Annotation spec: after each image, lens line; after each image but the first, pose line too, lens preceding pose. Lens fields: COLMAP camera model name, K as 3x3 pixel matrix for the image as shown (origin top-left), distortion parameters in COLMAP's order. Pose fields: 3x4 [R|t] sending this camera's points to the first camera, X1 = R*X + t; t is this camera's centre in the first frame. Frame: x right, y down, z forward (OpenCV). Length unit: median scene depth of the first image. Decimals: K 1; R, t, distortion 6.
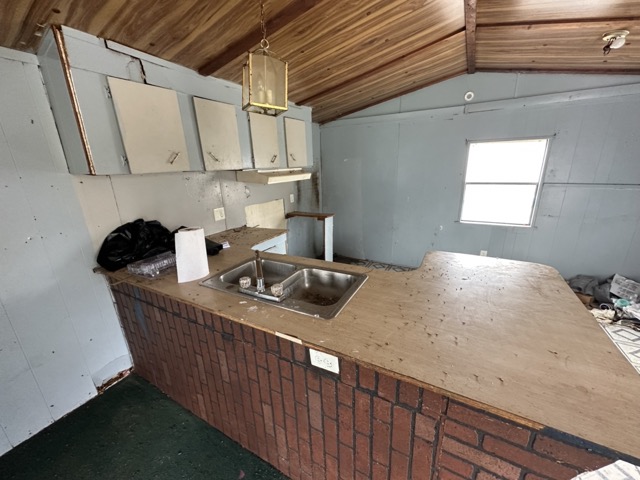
lens RADIAL K [[255.2, 0, 320.0], [0, 255.2, 240.0], [0, 0, 1]] dist [-0.002847, -0.000294]
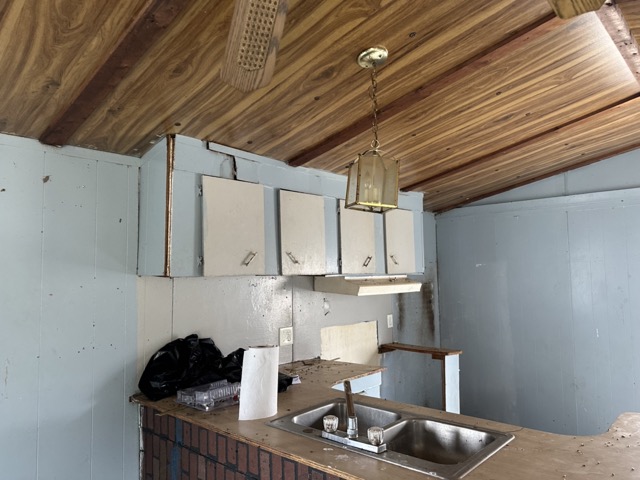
lens RADIAL K [[450.6, 0, 320.0], [0, 450.6, 240.0], [0, 0, 1]] dist [0.034363, -0.006510]
pose [[0.969007, 0.000438, -0.247032, -0.003170], [-0.086479, 0.937322, -0.337563, 0.086533], [0.231401, 0.348464, 0.908310, -0.272625]]
